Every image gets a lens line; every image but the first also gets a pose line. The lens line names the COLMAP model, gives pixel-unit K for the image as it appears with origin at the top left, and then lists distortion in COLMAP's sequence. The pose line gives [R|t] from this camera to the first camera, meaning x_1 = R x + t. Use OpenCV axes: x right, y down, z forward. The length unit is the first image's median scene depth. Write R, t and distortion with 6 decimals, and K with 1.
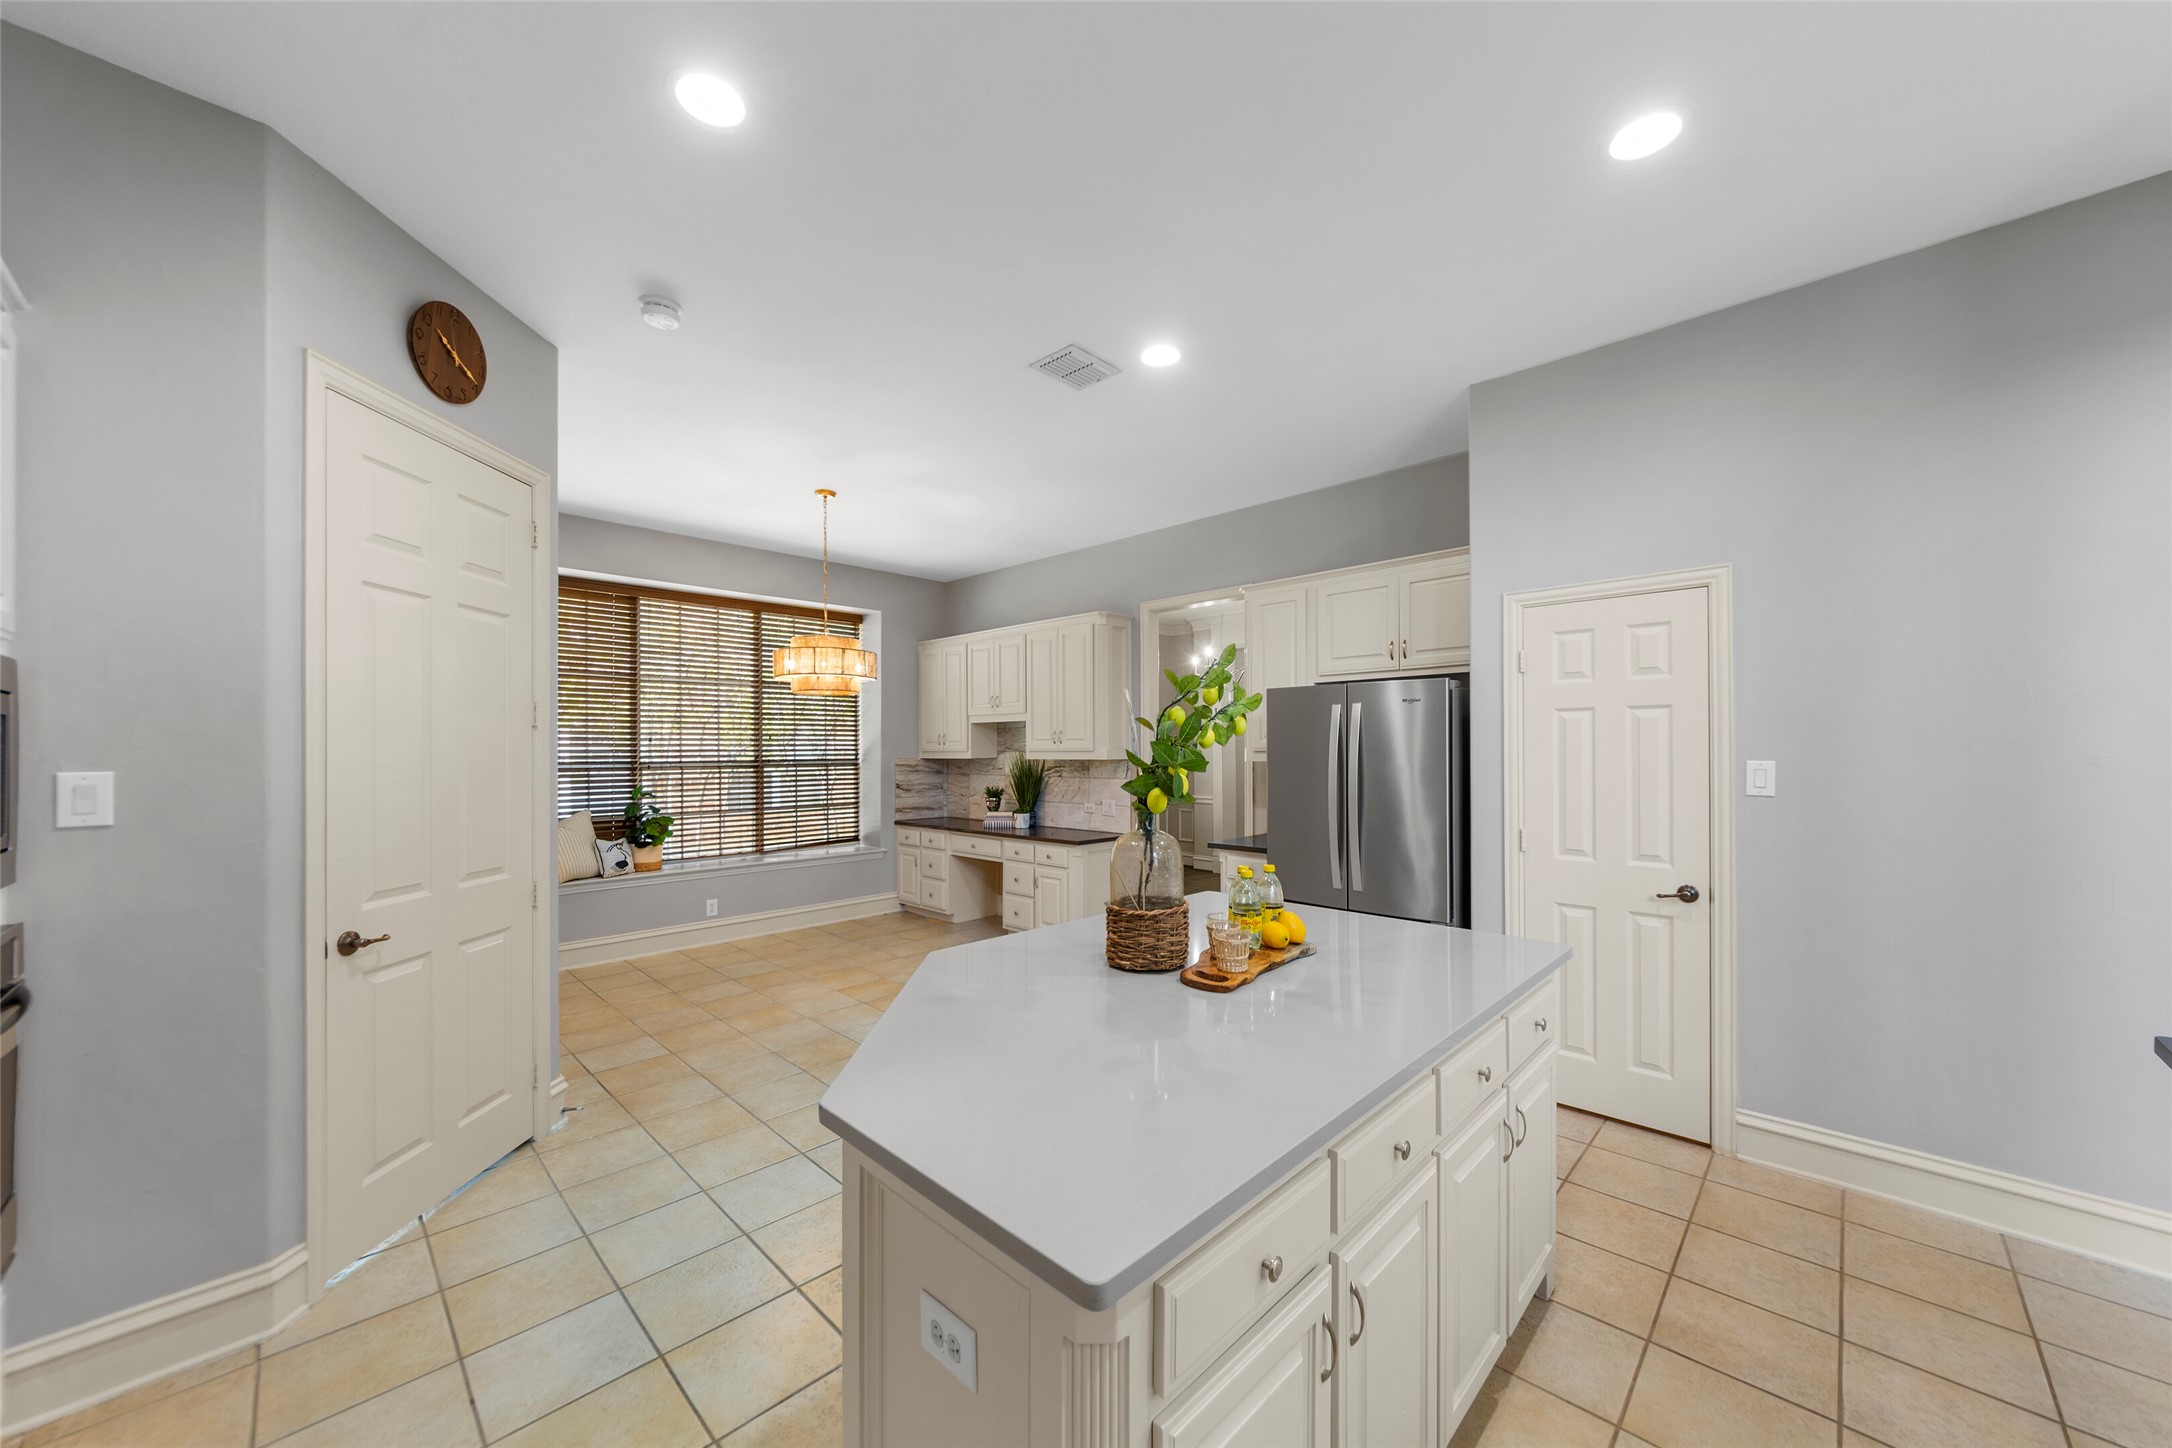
lens RADIAL K [[768.5, 0, 1114.8], [0, 768.5, 749.1], [0, 0, 1]] dist [-0.000498, -0.000032]
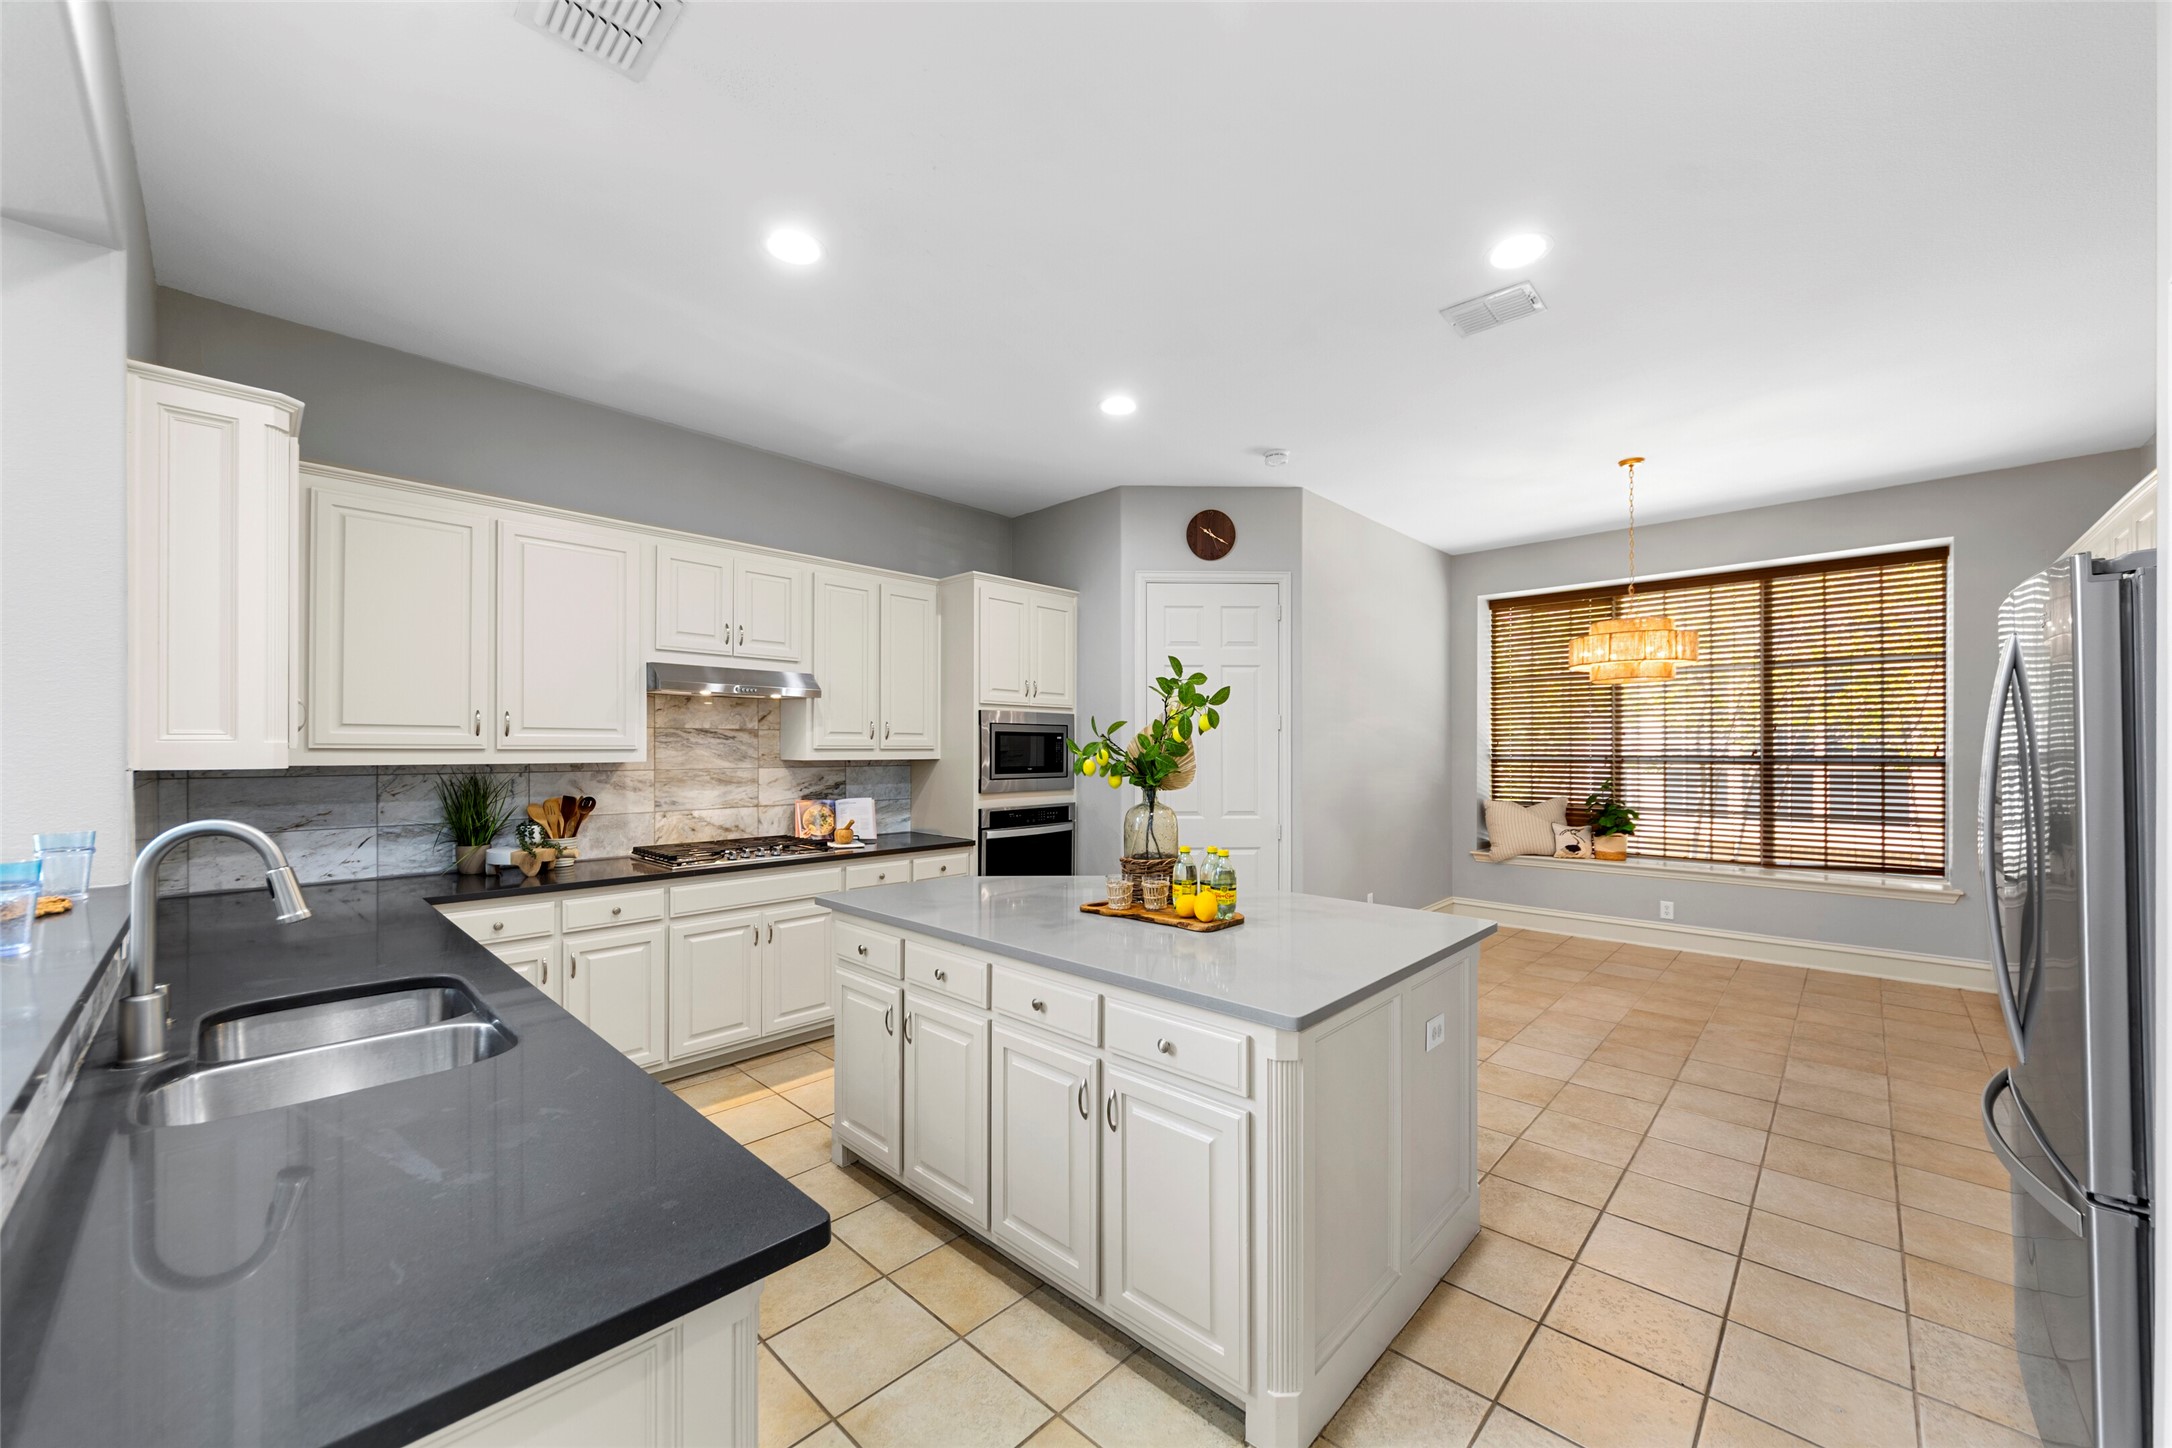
lens RADIAL K [[809.0, 0, 1088.1], [0, 809.0, 743.4], [0, 0, 1]] dist [-0.009979, -0.000063]
pose [[-0.006777, -0.001953, -0.999975, 0.515328], [0.002409, 0.999995, -0.001969, 0.001145], [0.999974, -0.002423, -0.006772, 0.318380]]
